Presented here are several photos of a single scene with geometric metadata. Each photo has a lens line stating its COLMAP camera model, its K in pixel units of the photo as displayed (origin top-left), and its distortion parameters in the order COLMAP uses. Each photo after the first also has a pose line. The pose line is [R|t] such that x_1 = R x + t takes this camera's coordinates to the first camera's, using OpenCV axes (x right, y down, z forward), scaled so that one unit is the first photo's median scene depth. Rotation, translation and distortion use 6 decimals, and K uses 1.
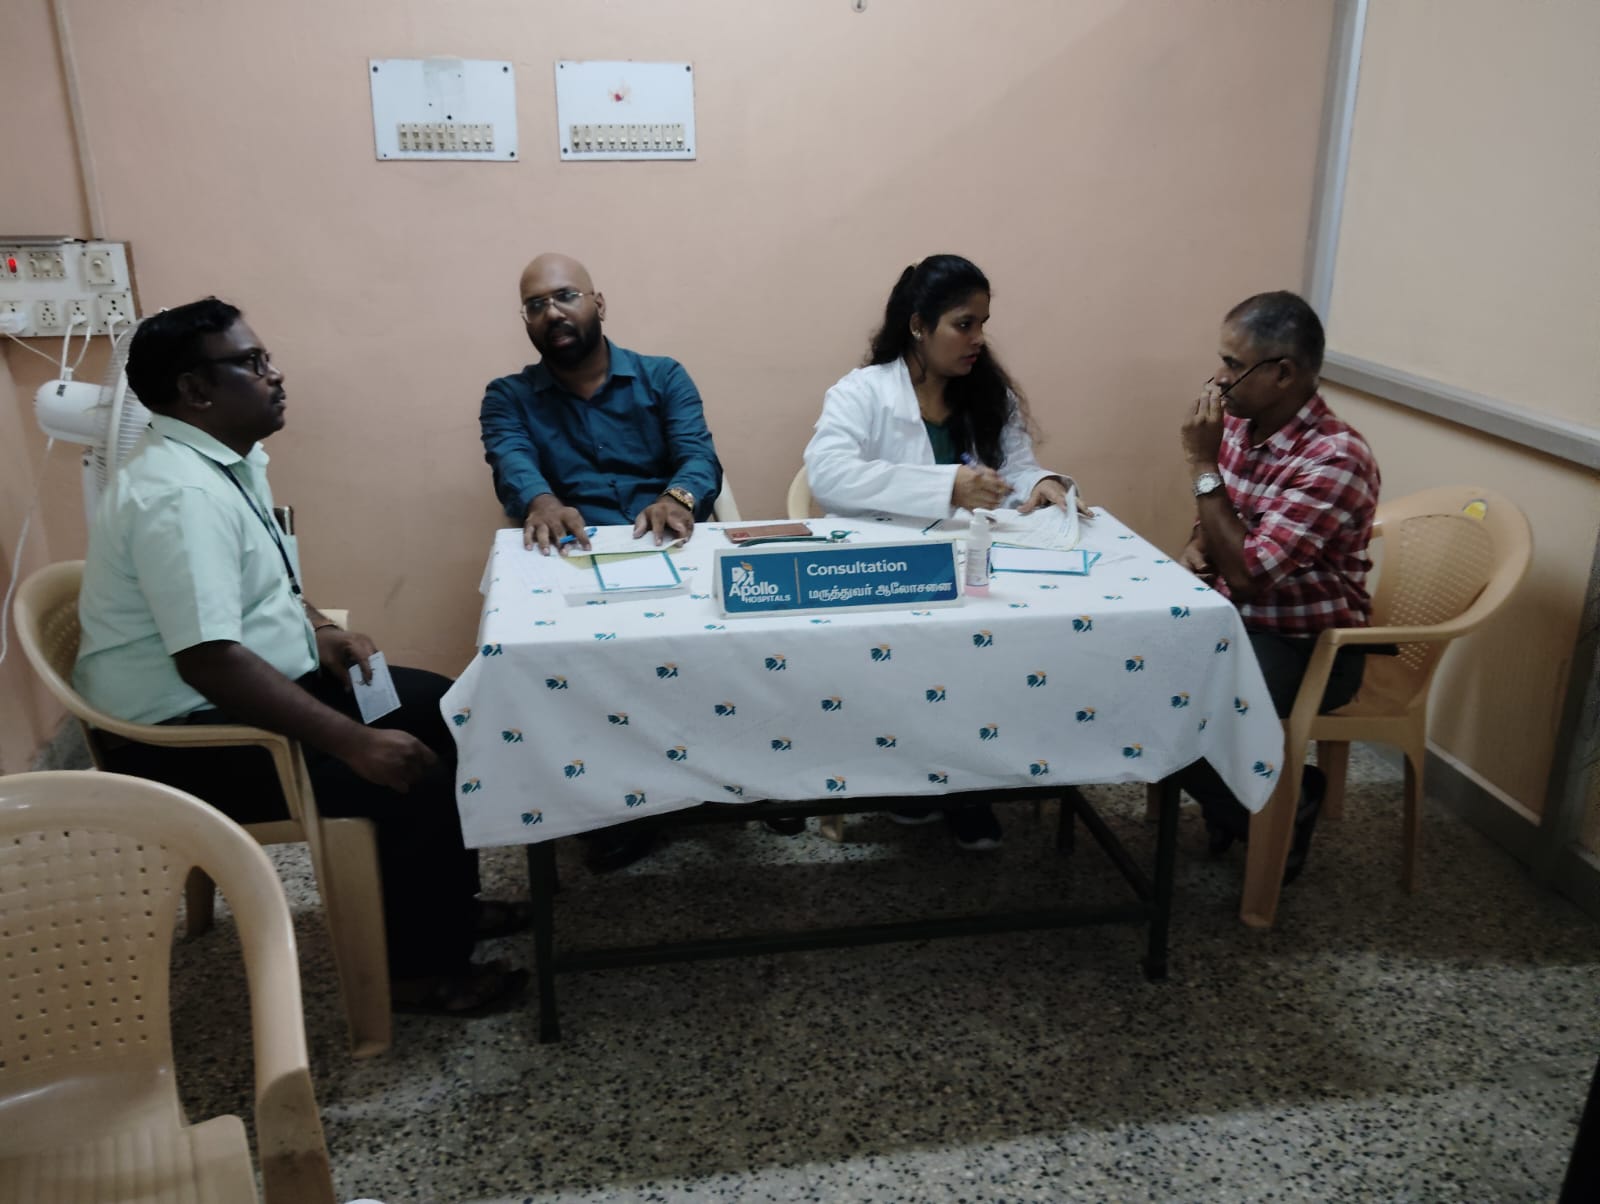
lens RADIAL K [[1399.7, 0, 800.0], [0, 1399.7, 602.0], [0, 0, 1]] dist [0.055717, -0.063018]
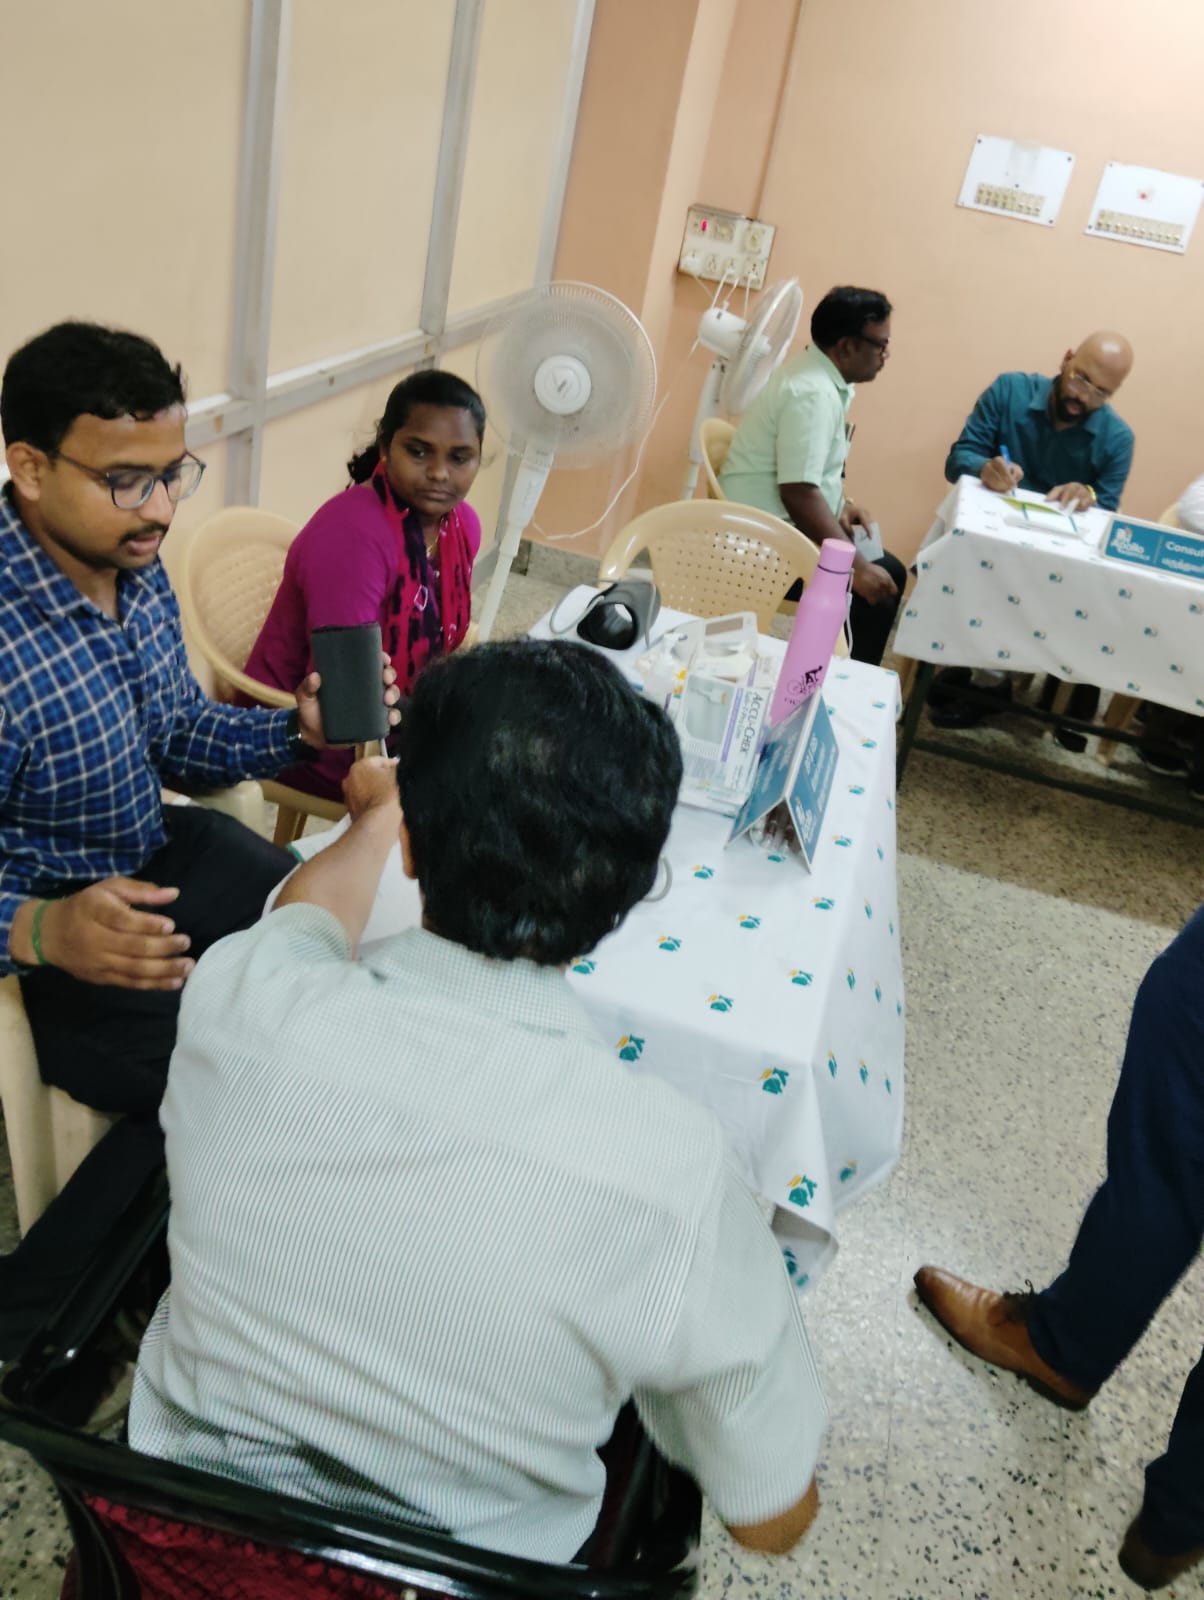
lens RADIAL K [[1399.7, 0, 602.0], [0, 1399.7, 800.0], [0, 0, 1]] dist [0.055717, -0.063018]
pose [[0.894357, 0.342104, -0.288254, -0.006695], [-0.308104, 0.938217, 0.157543, 0.175405], [0.324341, -0.052087, 0.944505, -0.643873]]
